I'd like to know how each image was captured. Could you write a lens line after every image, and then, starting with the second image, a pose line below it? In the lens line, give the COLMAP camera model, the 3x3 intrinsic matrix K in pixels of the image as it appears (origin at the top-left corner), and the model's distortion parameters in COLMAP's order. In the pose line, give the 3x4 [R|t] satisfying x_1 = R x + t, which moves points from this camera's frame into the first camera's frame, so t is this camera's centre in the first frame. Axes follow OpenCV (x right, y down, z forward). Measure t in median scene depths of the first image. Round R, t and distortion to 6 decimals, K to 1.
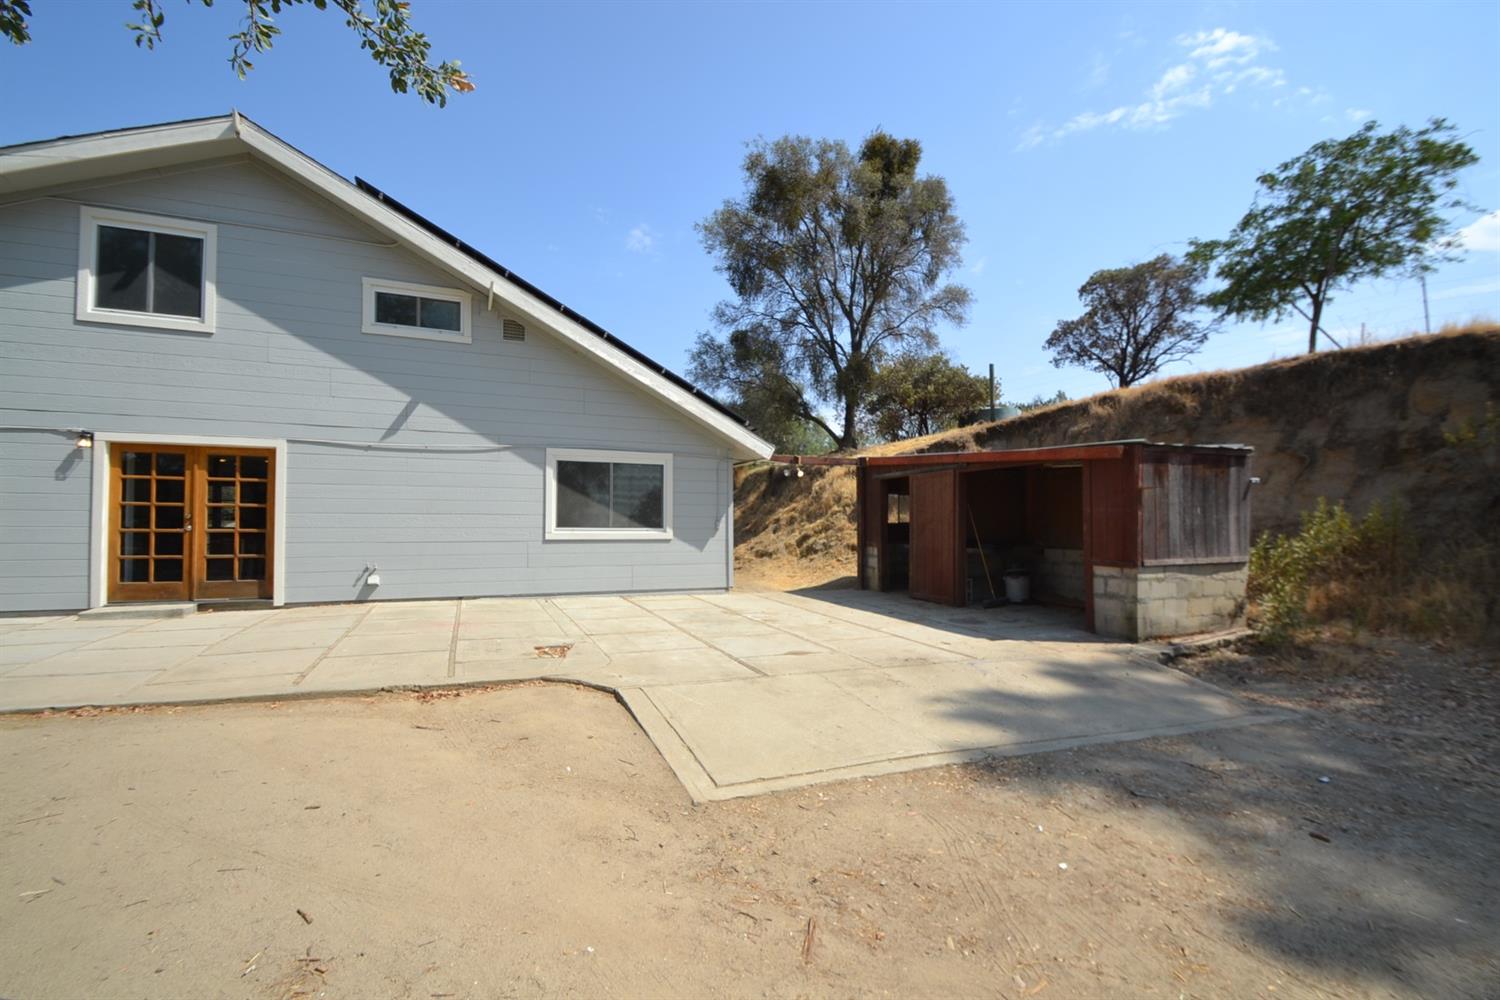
lens RADIAL K [[666.1, 0, 750.6], [0, 666.1, 515.3], [0, 0, 1]] dist [0.012144, -0.014774]
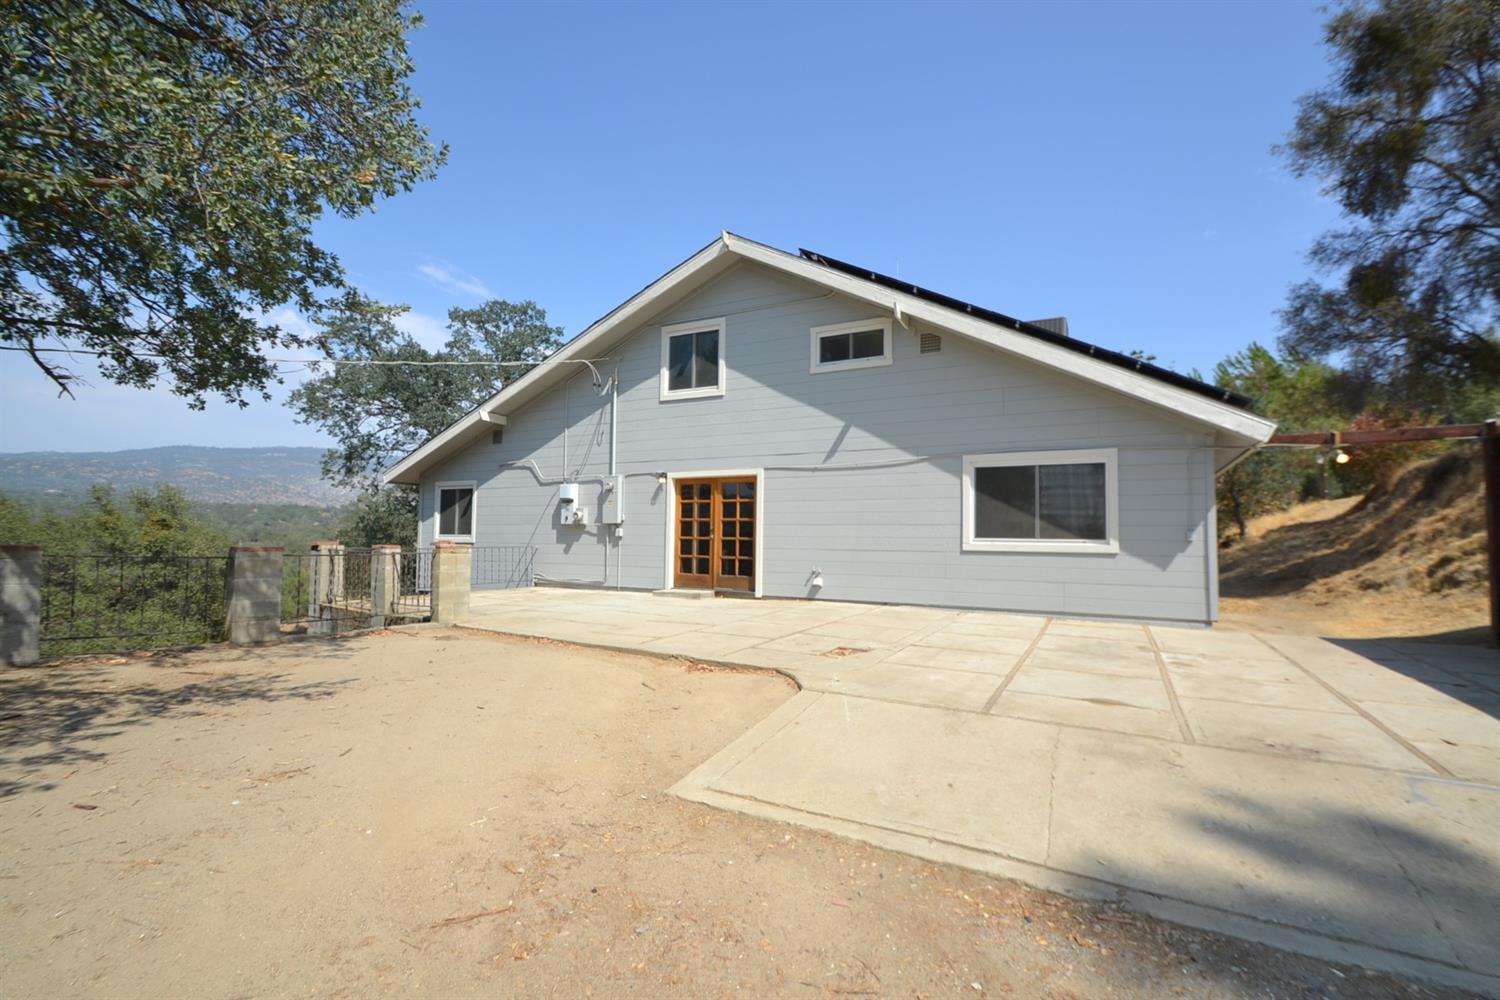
lens RADIAL K [[666.1, 0, 750.6], [0, 666.1, 515.3], [0, 0, 1]] dist [0.012144, -0.014774]
pose [[0.625178, -0.027140, -0.780010, 0.294295], [-0.001308, 0.999357, -0.035821, 0.024142], [0.780481, 0.023414, 0.624741, 0.185990]]
